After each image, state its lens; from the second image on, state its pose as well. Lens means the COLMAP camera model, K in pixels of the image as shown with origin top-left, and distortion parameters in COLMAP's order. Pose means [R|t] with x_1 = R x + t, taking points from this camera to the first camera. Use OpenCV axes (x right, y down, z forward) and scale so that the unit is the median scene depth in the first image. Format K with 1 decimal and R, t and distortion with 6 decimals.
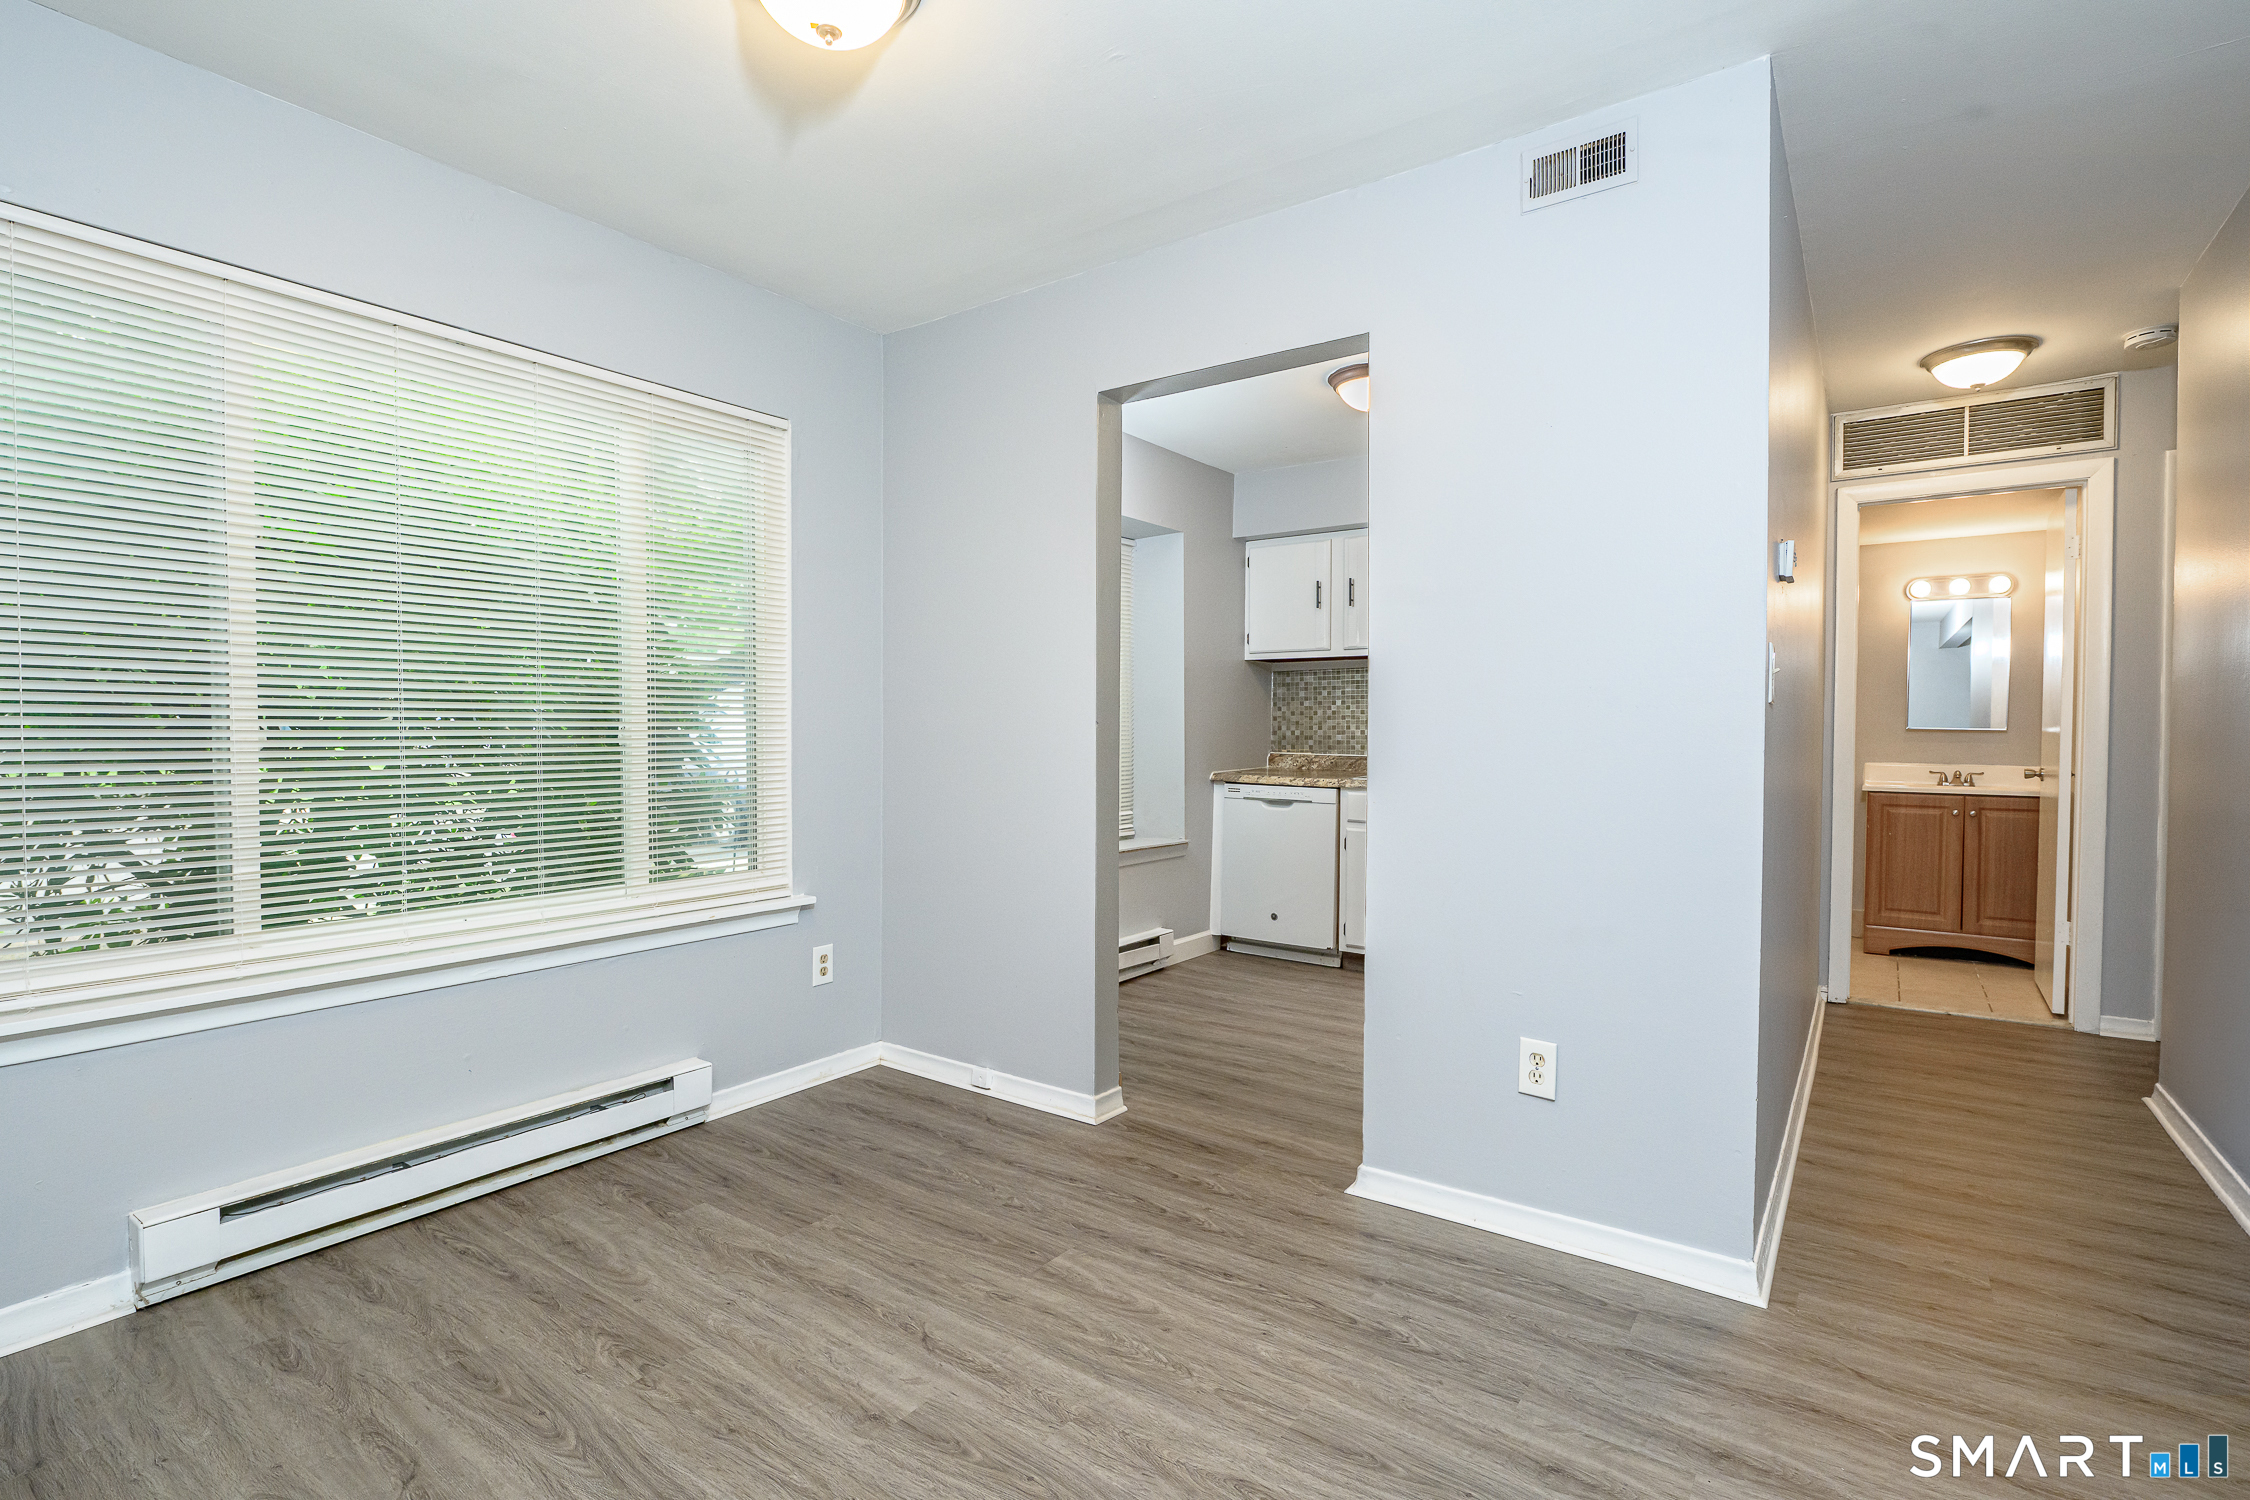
lens RADIAL K [[1061.6, 0, 1123.5], [0, 1061.6, 738.6], [0, 0, 1]] dist [-0.004554, -0.001644]
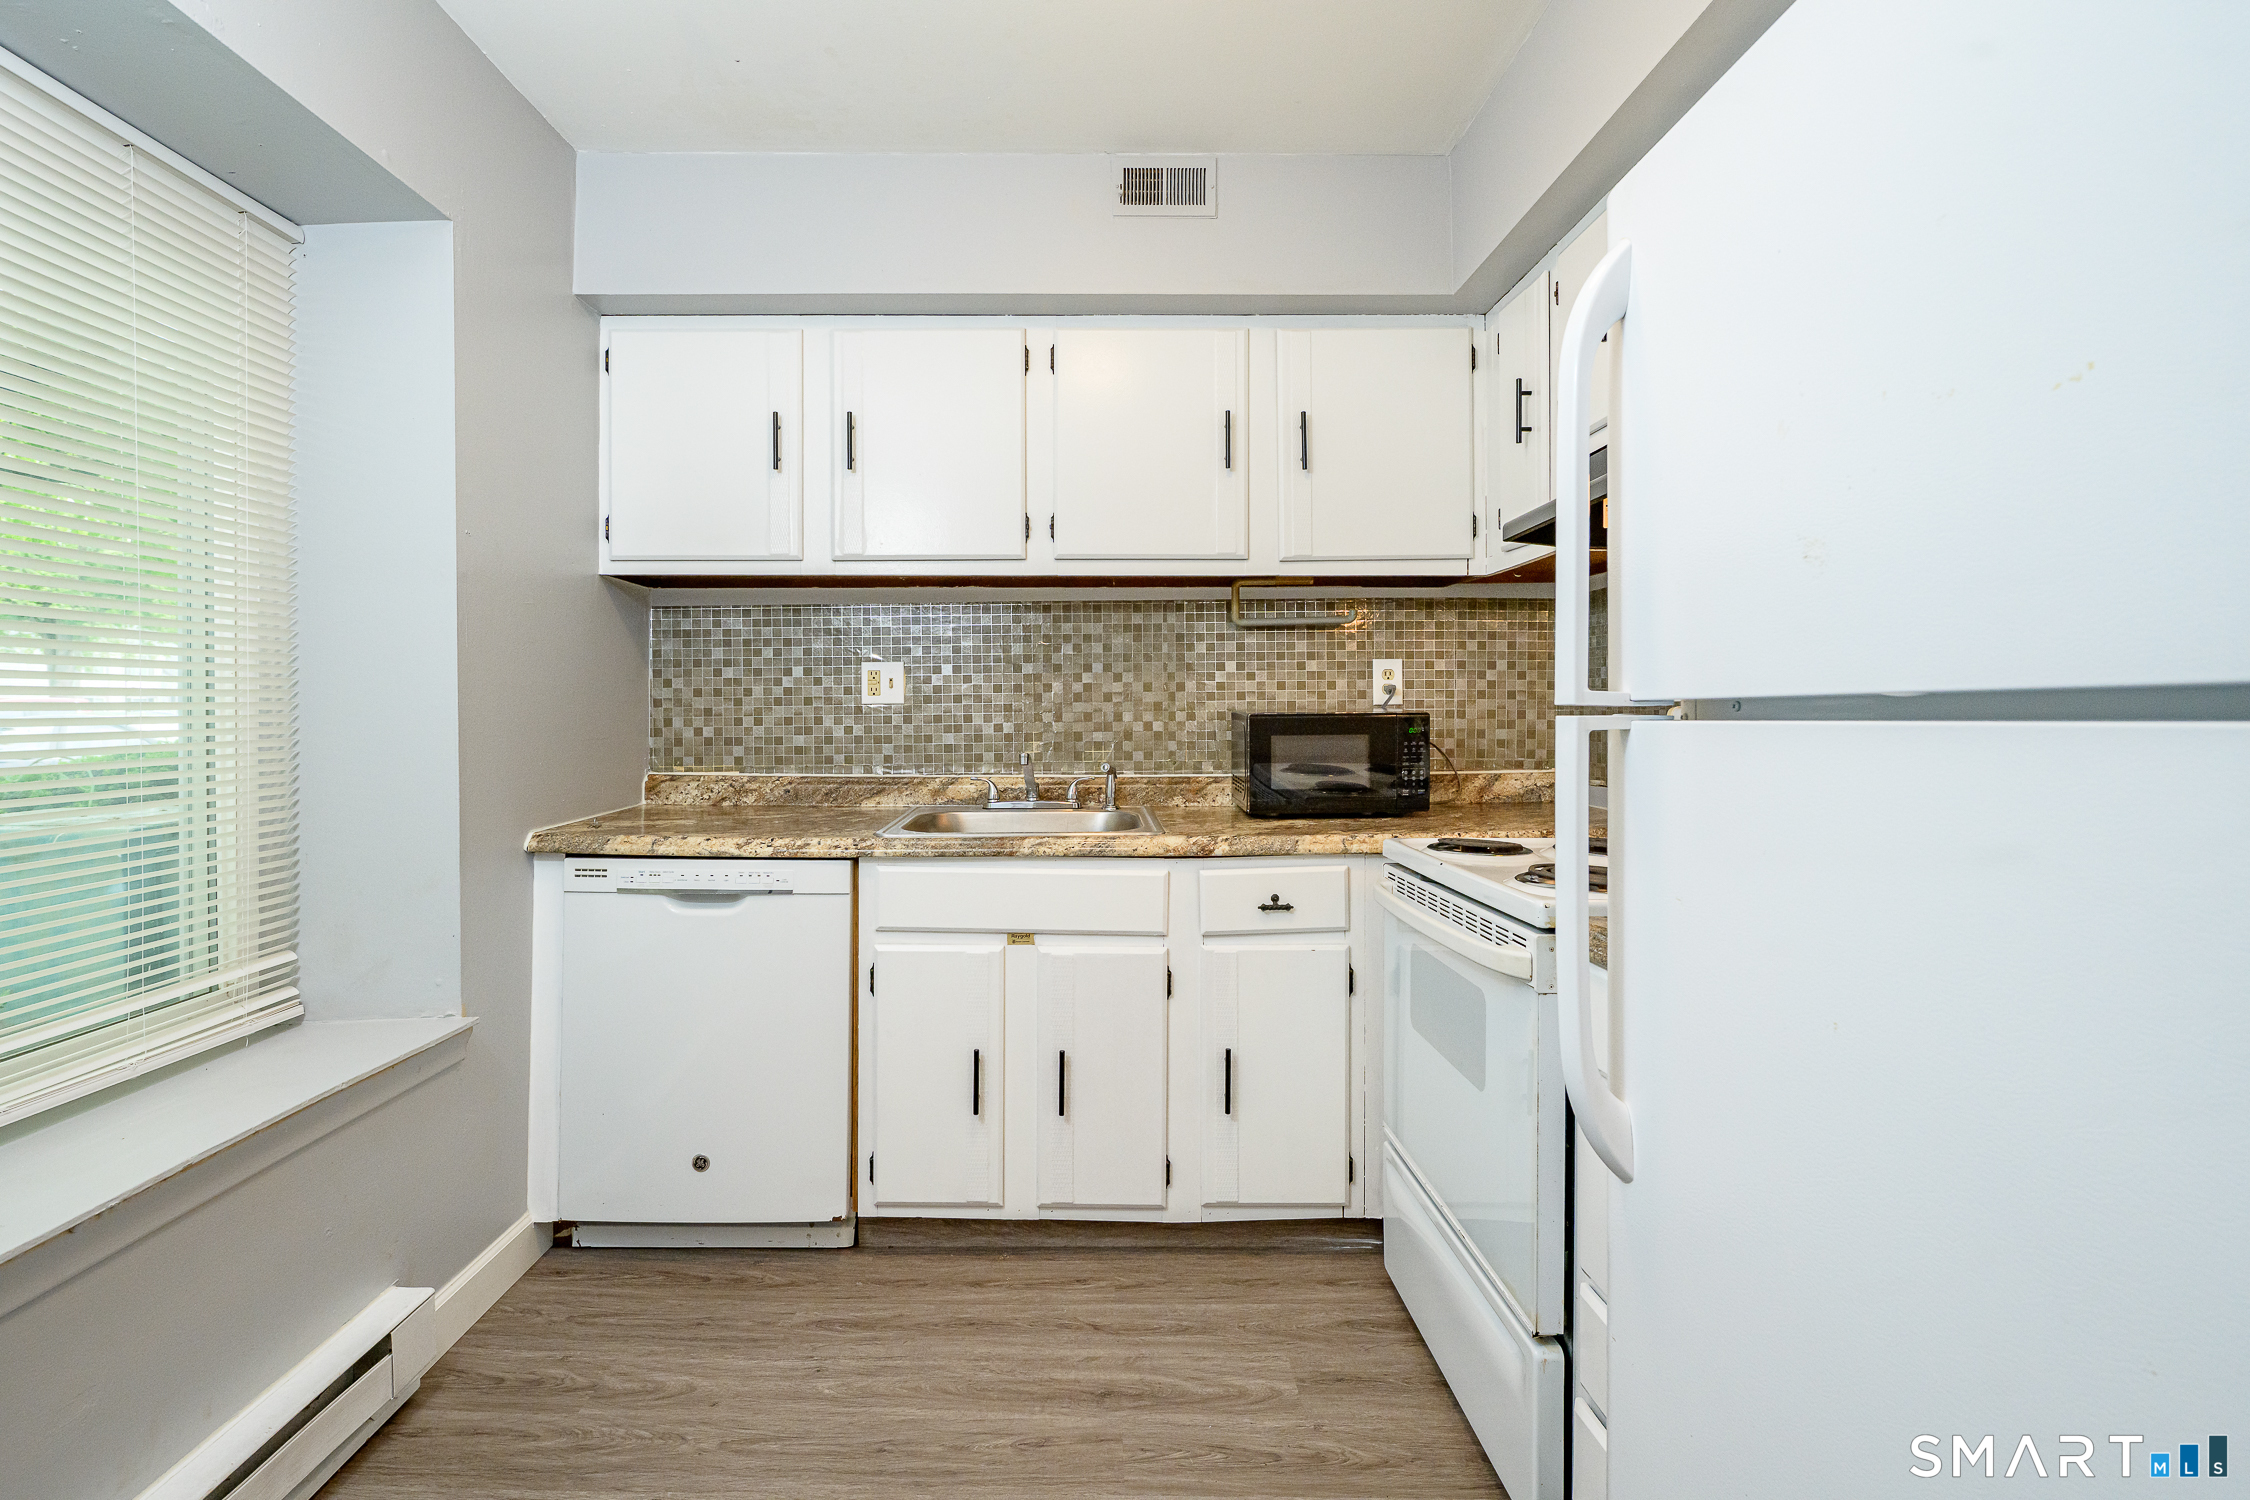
lens RADIAL K [[1061.6, 0, 1076.6], [0, 1061.6, 713.7], [0, 0, 1]] dist [-0.004554, -0.001644]
pose [[0.809766, -0.003732, 0.586740, 0.013720], [0.009411, 0.999934, -0.006628, -0.009771], [-0.586677, 0.010889, 0.809748, 0.538998]]
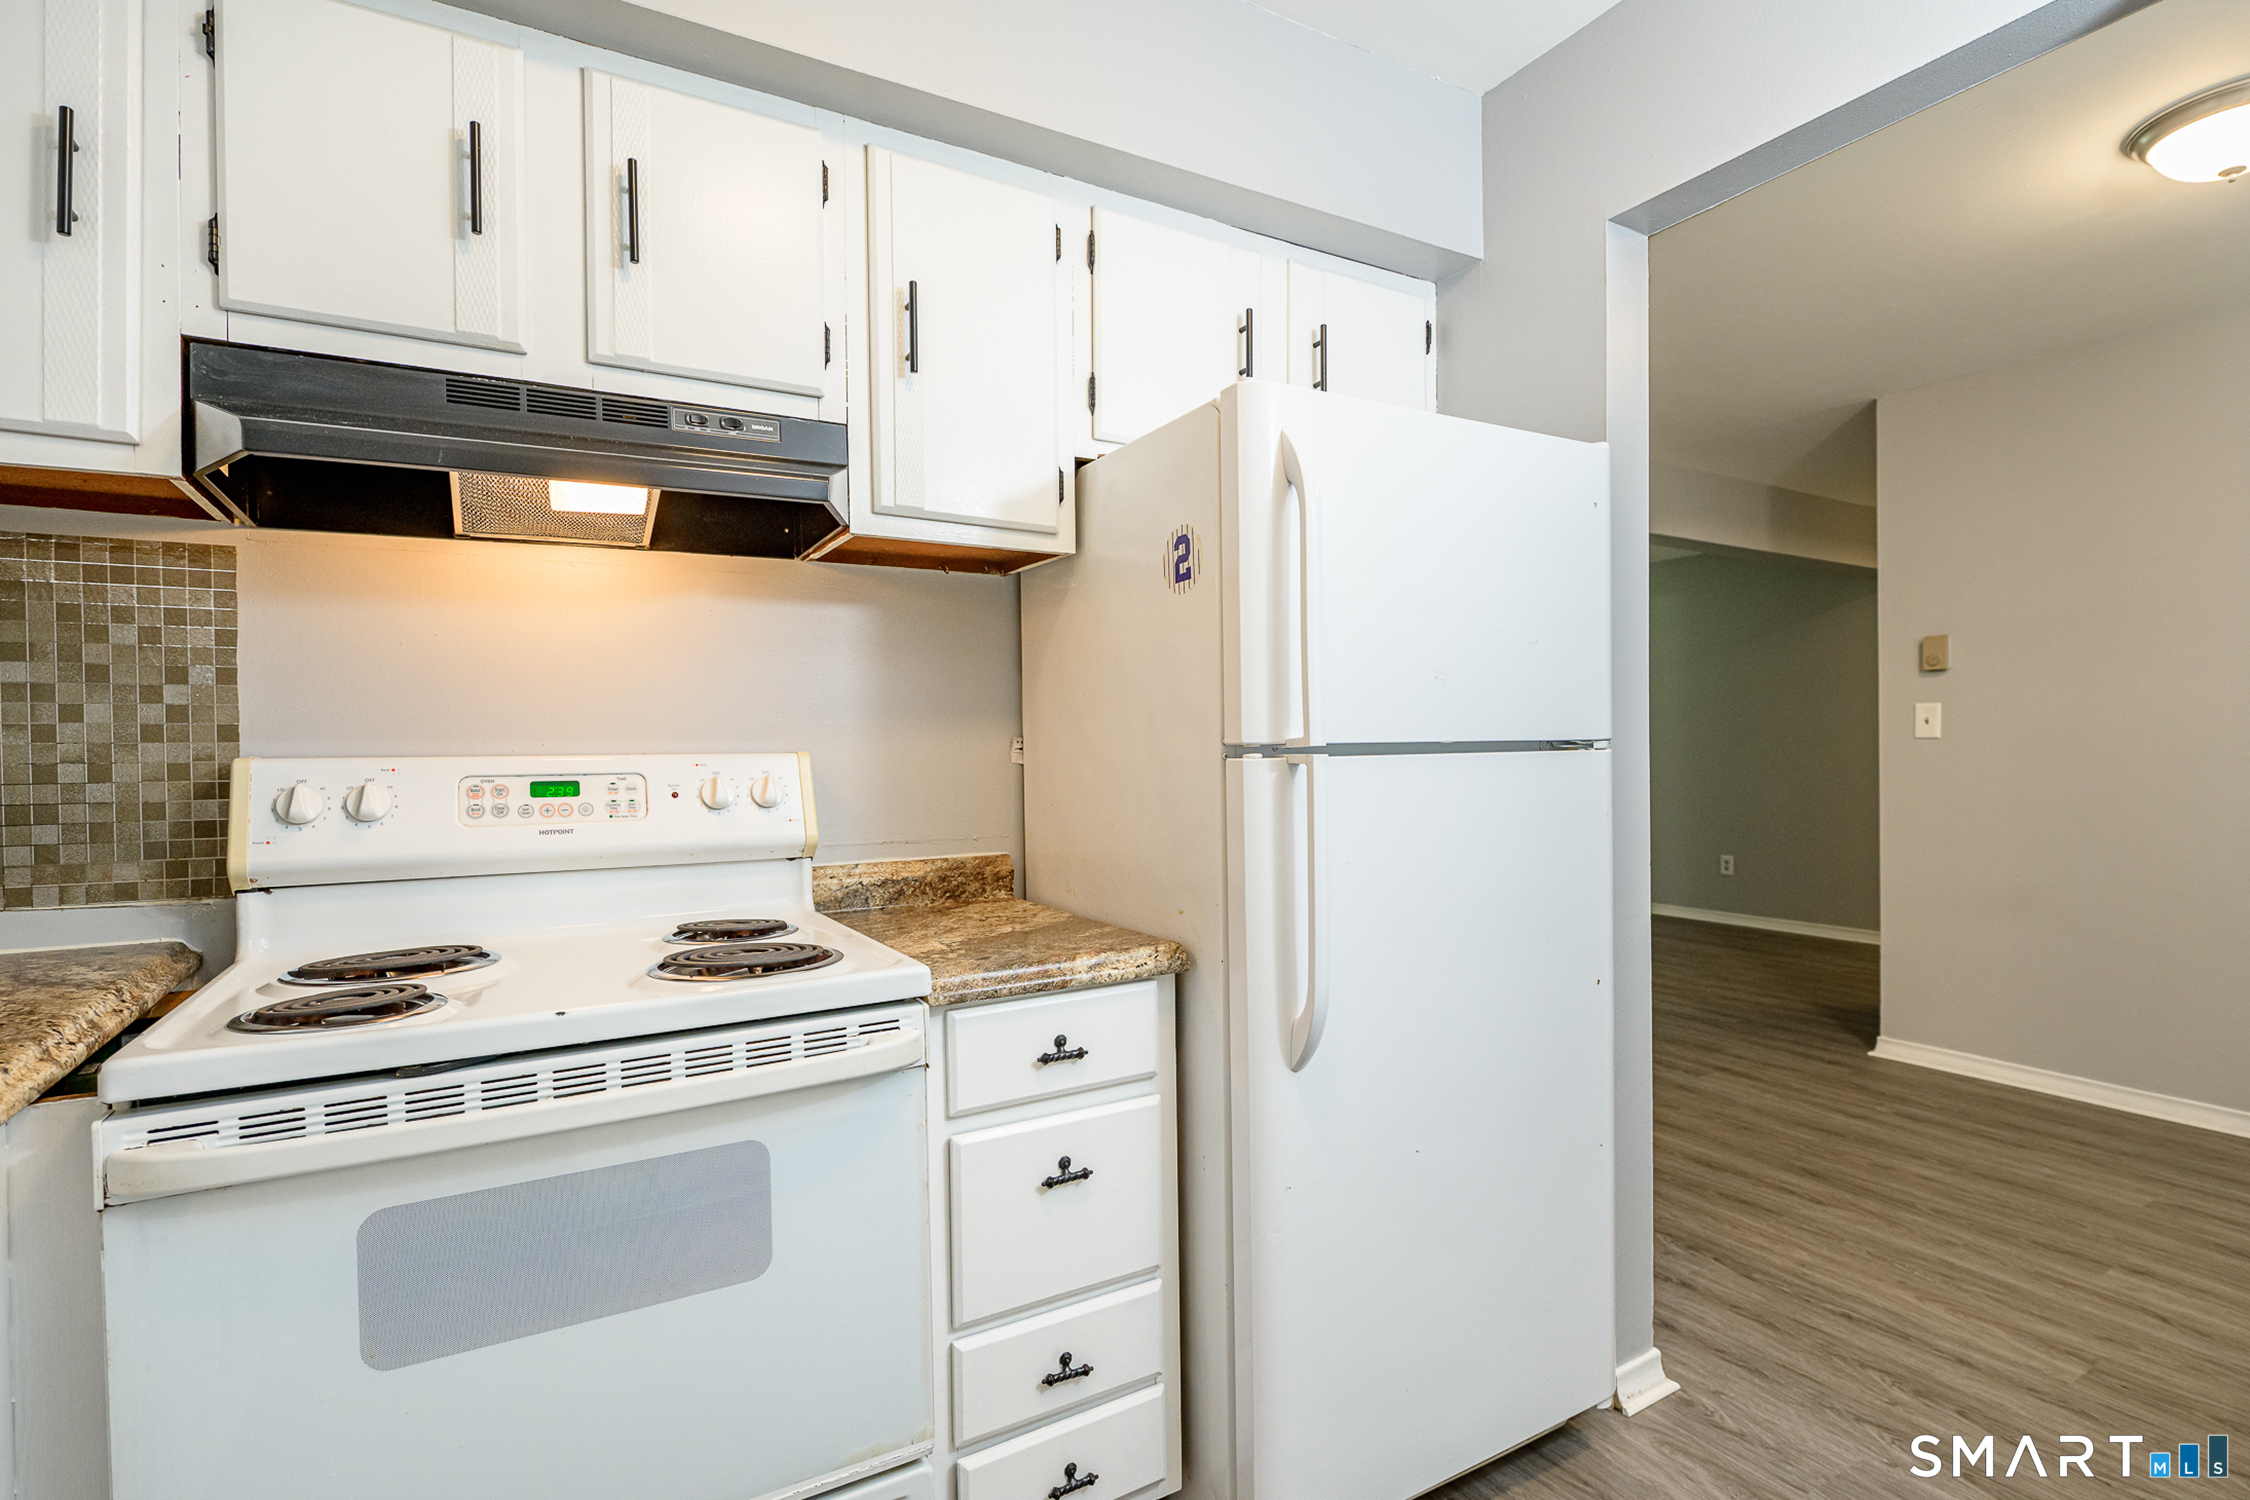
lens RADIAL K [[1061.6, 0, 1141.6], [0, 1061.6, 764.4], [0, 0, 1]] dist [-0.004554, -0.001644]
pose [[-0.911913, 0.004761, 0.410356, 0.117672], [0.014952, 0.999654, 0.021629, -0.013618], [-0.410111, 0.025860, -0.911669, 0.878560]]
